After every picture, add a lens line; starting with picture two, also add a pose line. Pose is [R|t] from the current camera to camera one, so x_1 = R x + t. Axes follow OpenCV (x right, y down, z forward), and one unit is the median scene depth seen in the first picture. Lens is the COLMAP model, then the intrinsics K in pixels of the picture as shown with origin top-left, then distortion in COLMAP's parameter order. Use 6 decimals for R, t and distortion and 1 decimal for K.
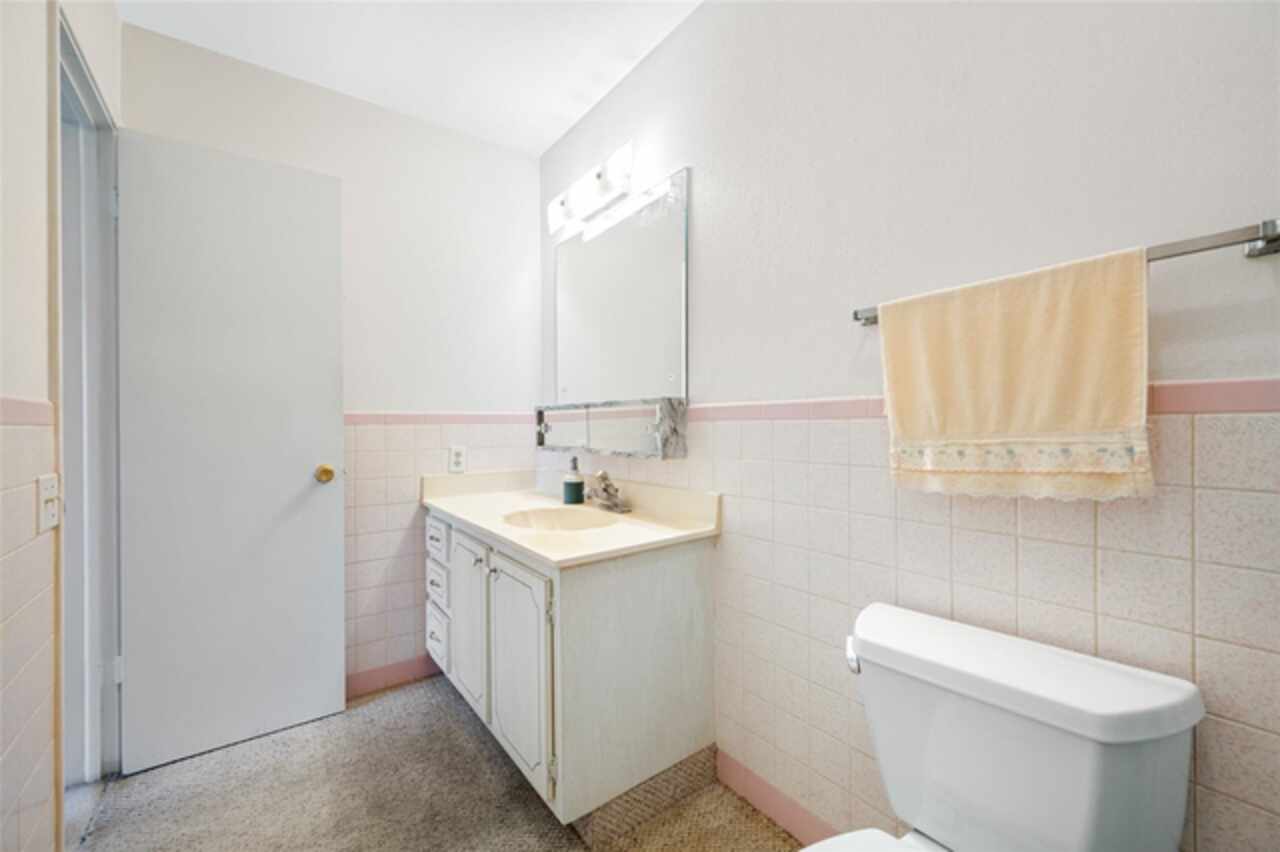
lens RADIAL K [[506.9, 0, 644.4], [0, 506.9, 427.0], [0, 0, 1]] dist [-0.001525, -0.000190]
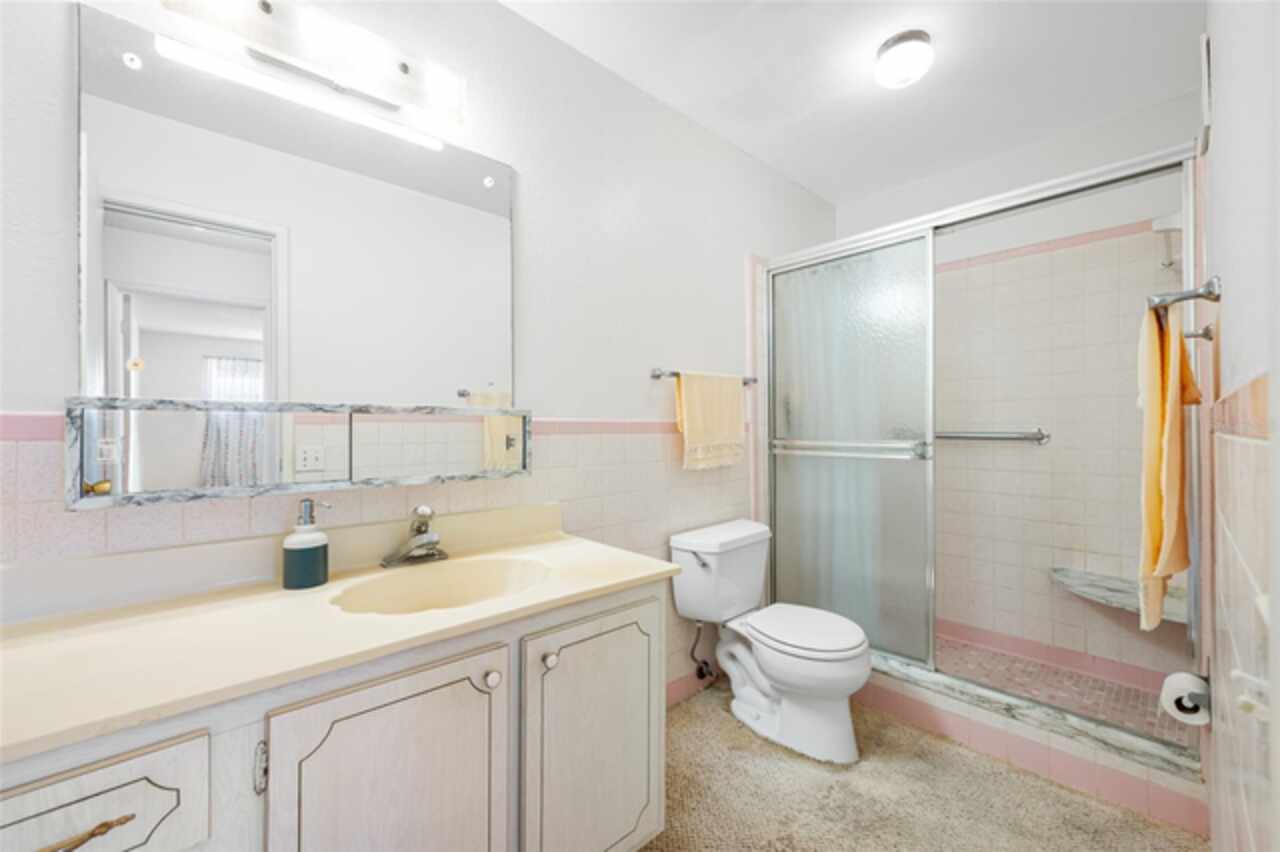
lens RADIAL K [[518.3, 0, 645.2], [0, 518.3, 430.2], [0, 0, 1]] dist [-0.001669, 0.000202]
pose [[-0.098825, 0.006807, 0.995082, -0.947015], [0.010164, 0.999931, -0.005831, -0.012331], [-0.995053, 0.009537, -0.098888, 0.893729]]
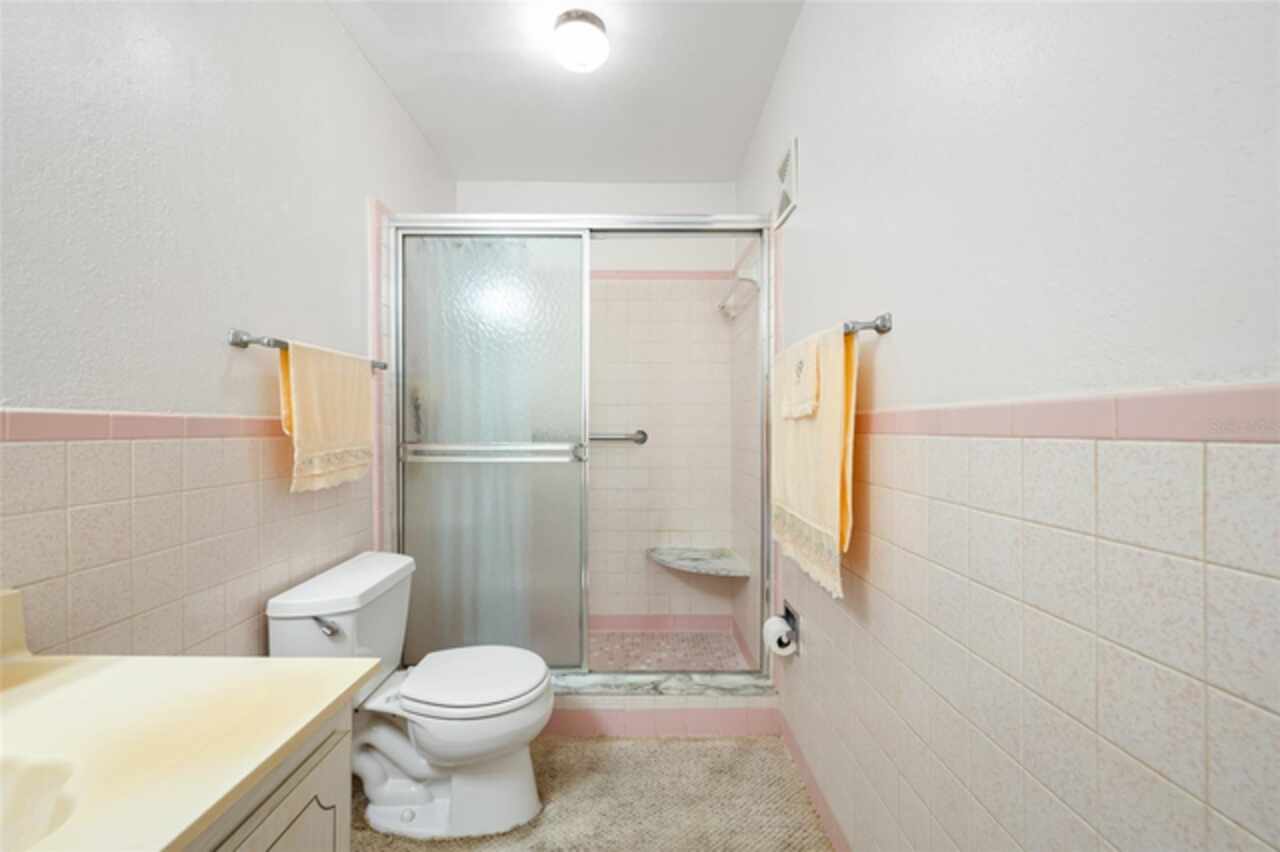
lens RADIAL K [[518.3, 0, 645.2], [0, 518.3, 430.2], [0, 0, 1]] dist [-0.001669, 0.000202]
pose [[-0.800974, 0.007604, 0.598651, -0.626909], [0.009417, 0.999956, -0.000103, -0.015750], [-0.598625, 0.005555, -0.801010, 0.998293]]
